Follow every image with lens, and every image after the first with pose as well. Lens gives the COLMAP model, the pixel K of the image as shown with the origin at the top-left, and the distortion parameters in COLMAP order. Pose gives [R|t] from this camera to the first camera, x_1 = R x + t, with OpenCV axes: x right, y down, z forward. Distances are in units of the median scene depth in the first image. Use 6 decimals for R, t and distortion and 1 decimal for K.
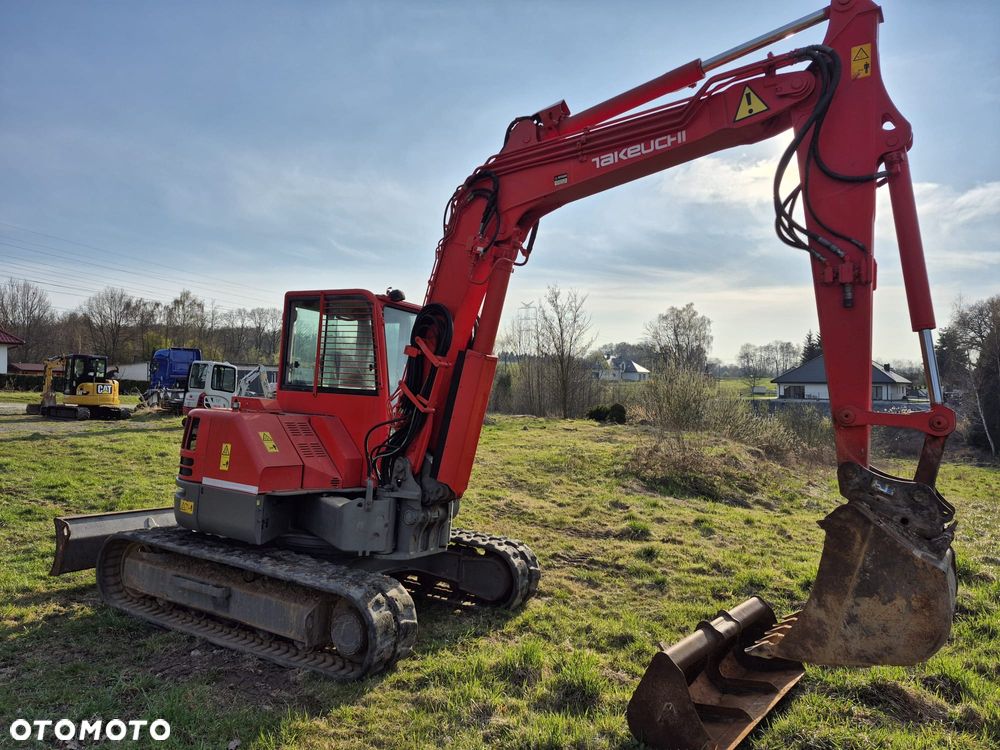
lens RADIAL K [[681.6, 0, 499.7], [0, 681.6, 376.9], [0, 0, 1]] dist [0.089767, -0.099142]
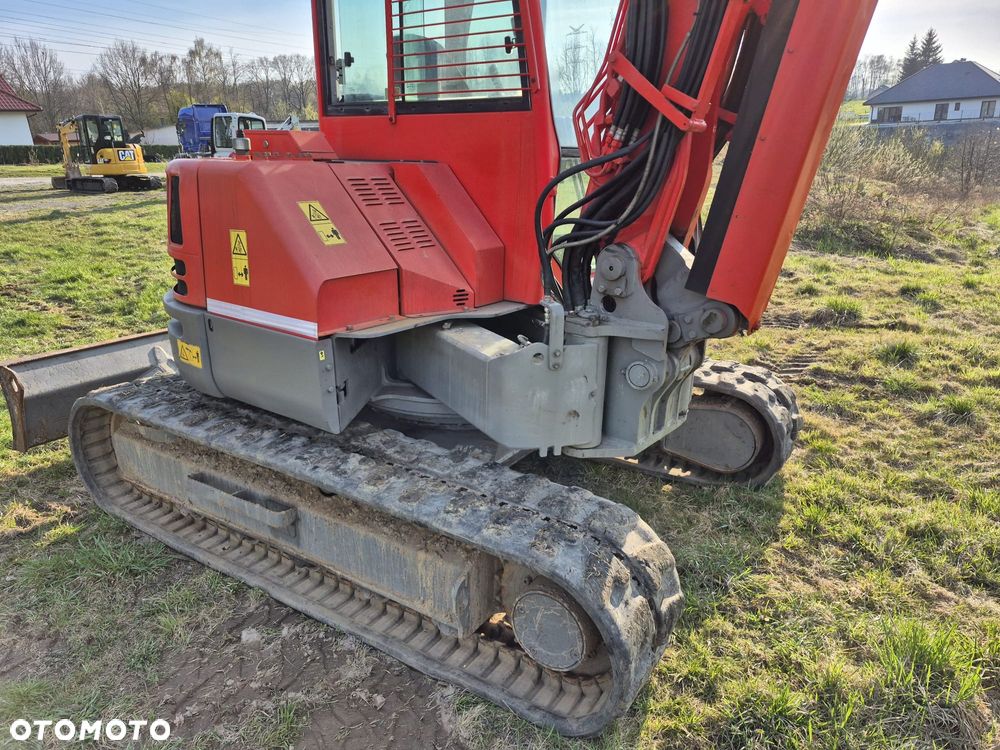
lens RADIAL K [[686.8, 0, 494.9], [0, 686.8, 383.2], [0, 0, 1]] dist [0.082305, -0.080047]
pose [[0.995723, -0.031937, -0.086699, -0.182213], [0.060306, 0.935562, 0.347976, 0.039695], [0.069999, -0.351716, 0.933486, 0.532584]]
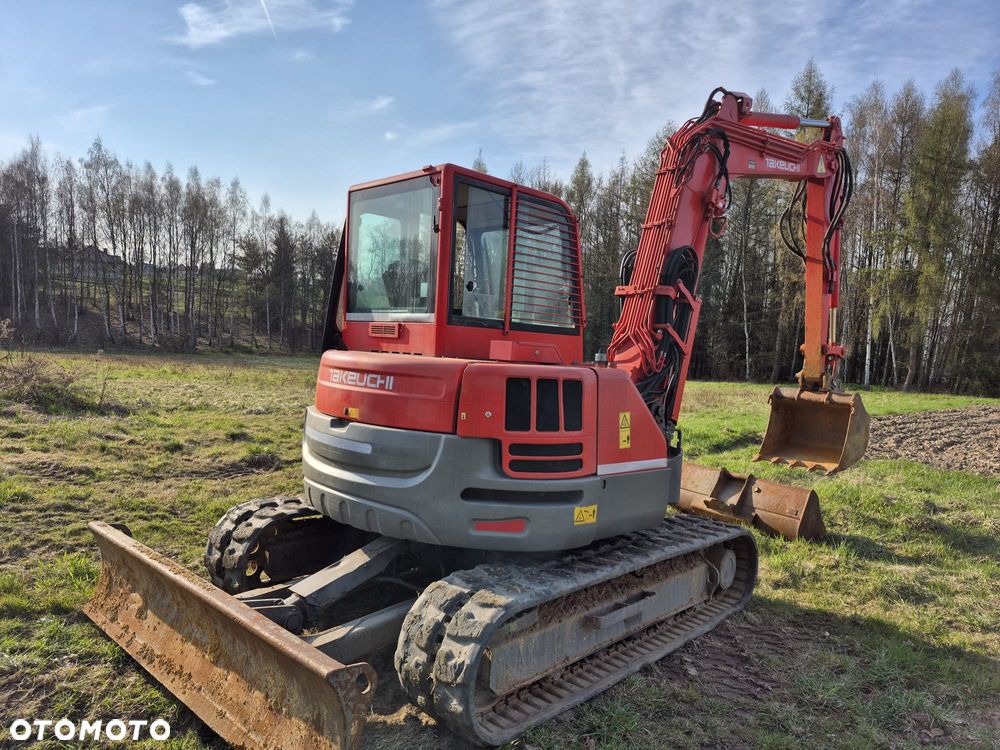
lens RADIAL K [[692.5, 0, 502.2], [0, 692.5, 380.3], [0, 0, 1]] dist [0.089208, -0.100160]
pose [[0.241184, -0.097688, 0.965550, -1.135447], [-0.082867, 0.989214, 0.120781, -0.014258], [-0.966935, -0.109143, 0.230487, 0.966613]]
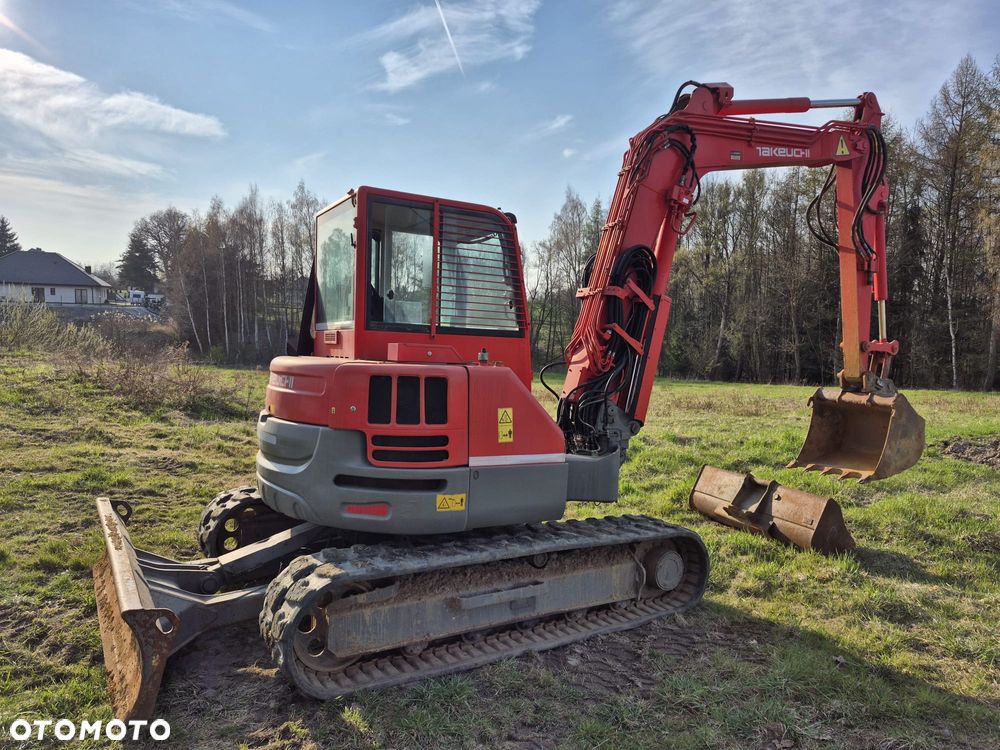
lens RADIAL K [[686.8, 0, 494.9], [0, 686.8, 383.2], [0, 0, 1]] dist [0.082305, -0.080047]
pose [[0.487191, -0.089771, 0.868669, -1.064920], [-0.039053, 0.991468, 0.124364, -0.024594], [-0.872422, -0.094514, 0.479528, 0.653206]]
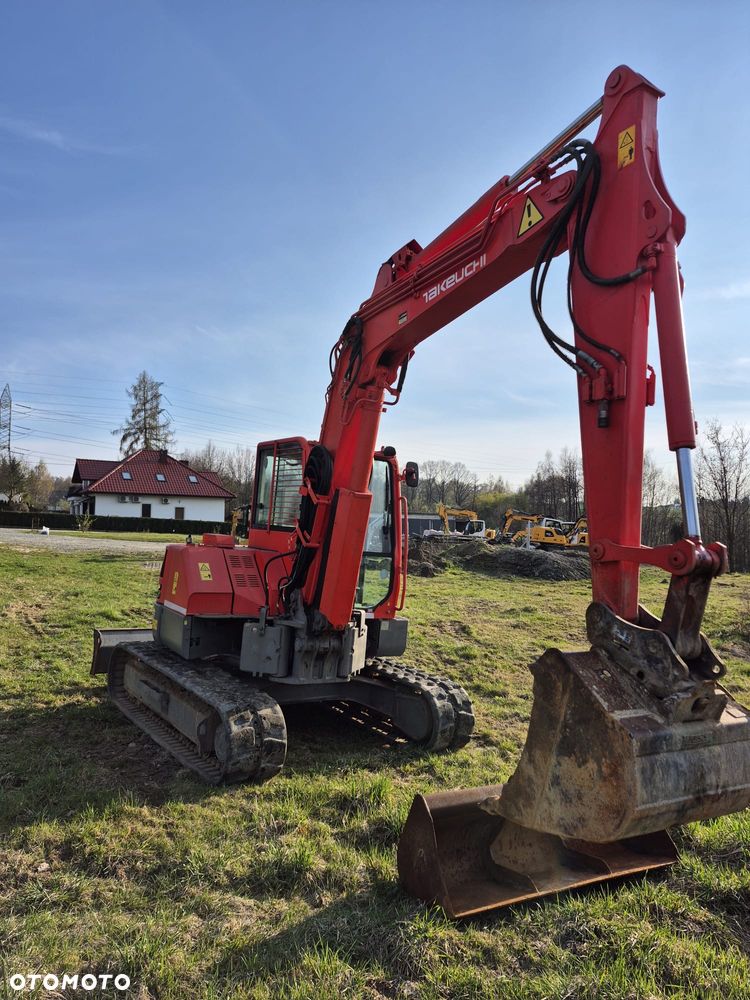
lens RADIAL K [[682.6, 0, 375.0], [0, 682.6, 500.0], [0, 0, 1]] dist [0.088854, -0.103236]
pose [[0.910765, -0.014607, -0.412668, 0.408817], [-0.000885, 0.999303, -0.037326, 0.016924], [0.412925, 0.034360, 0.910117, 0.059861]]
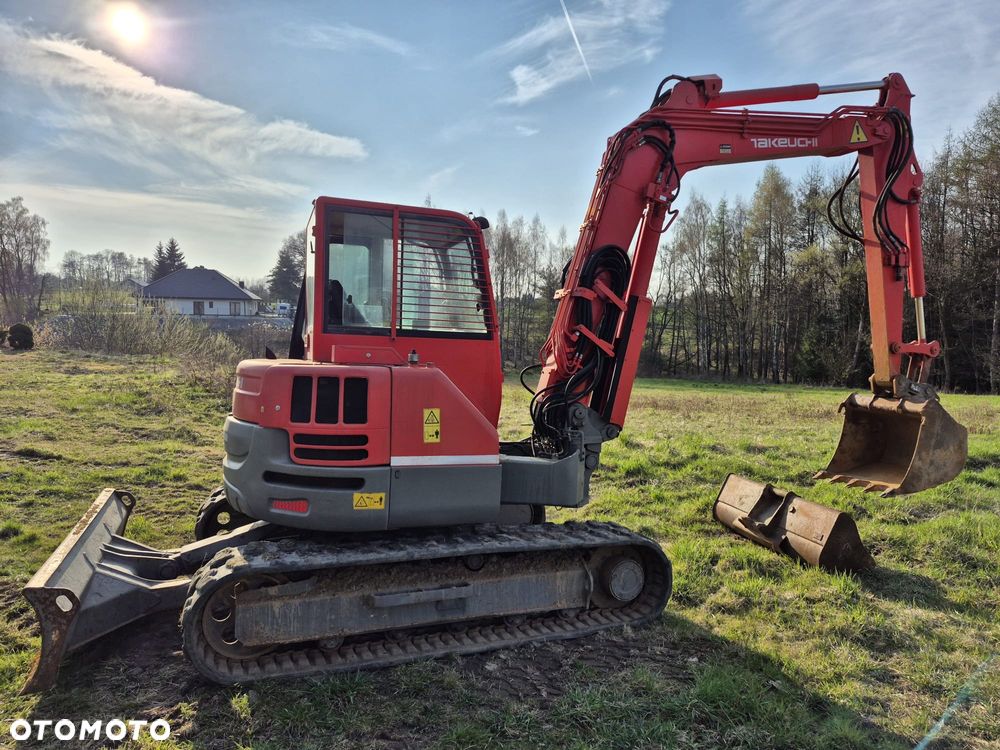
lens RADIAL K [[689.0, 0, 506.1], [0, 689.0, 373.0], [0, 0, 1]] dist [0.075607, -0.067662]
pose [[0.624884, -0.068905, 0.777671, -0.944925], [-0.021945, 0.994154, 0.105720, -0.026291], [-0.780409, -0.083129, 0.619718, 0.465004]]
